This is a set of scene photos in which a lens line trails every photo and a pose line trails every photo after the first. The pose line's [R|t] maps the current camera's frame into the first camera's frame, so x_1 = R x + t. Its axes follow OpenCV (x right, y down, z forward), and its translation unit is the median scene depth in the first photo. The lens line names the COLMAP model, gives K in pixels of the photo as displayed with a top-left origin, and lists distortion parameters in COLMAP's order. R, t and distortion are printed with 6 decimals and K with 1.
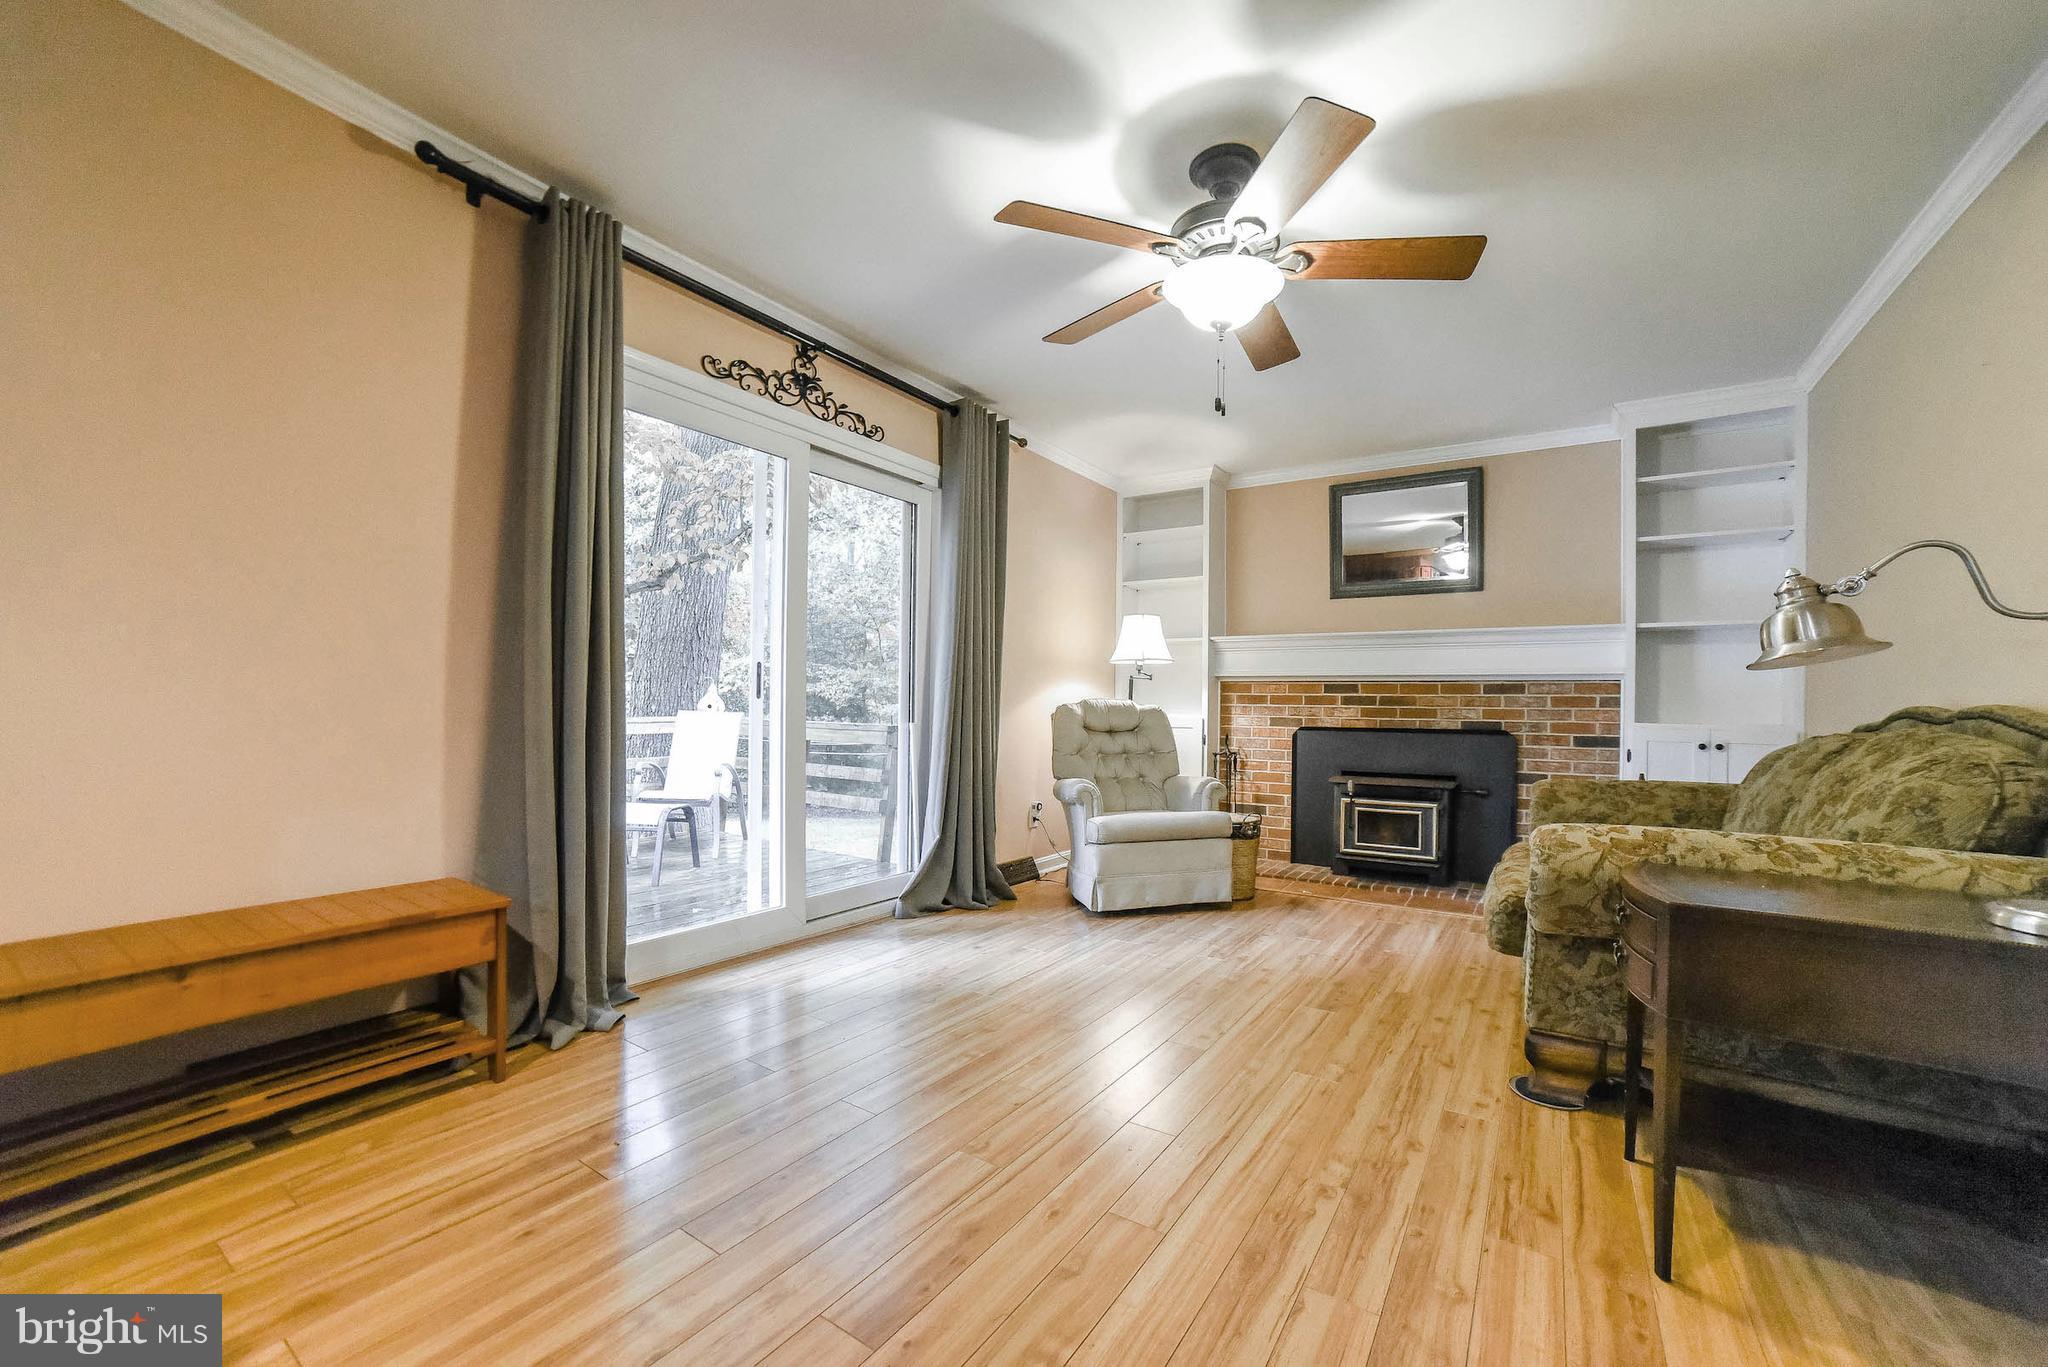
lens RADIAL K [[821.9, 0, 1034.9], [0, 821.9, 701.9], [0, 0, 1]] dist [-0.074922, 0.036131]
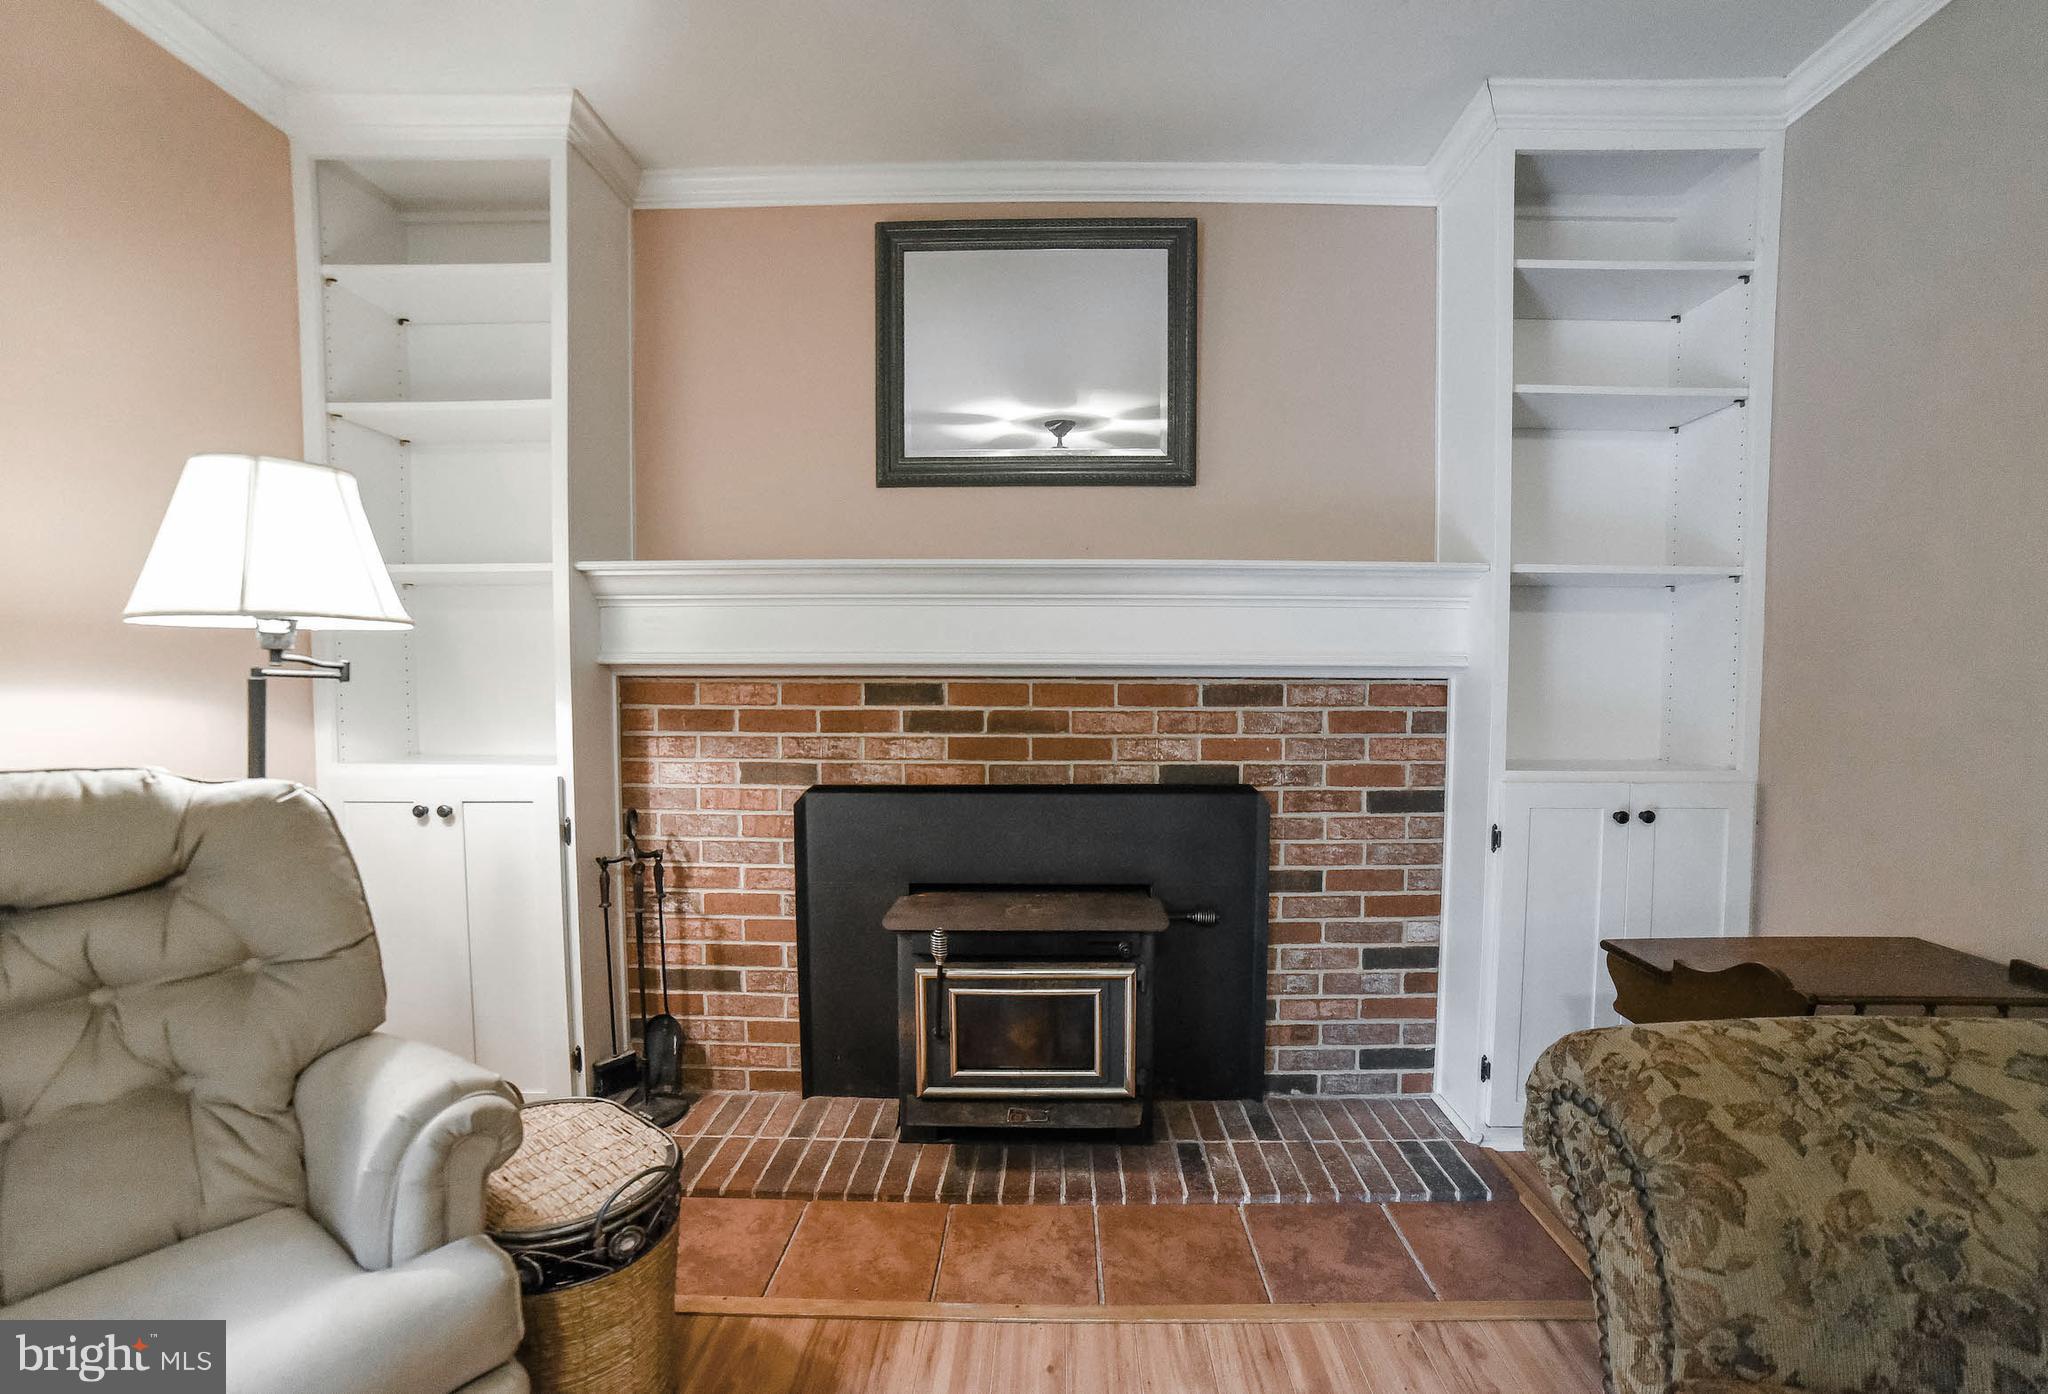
lens RADIAL K [[822.3, 0, 1045.2], [0, 822.3, 718.6], [0, 0, 1]] dist [-0.093742, 0.048592]
pose [[0.843164, -0.036663, 0.536405, 0.231683], [0.005976, 0.998250, 0.058835, -0.031721], [-0.537623, -0.046402, 0.841907, 0.667473]]
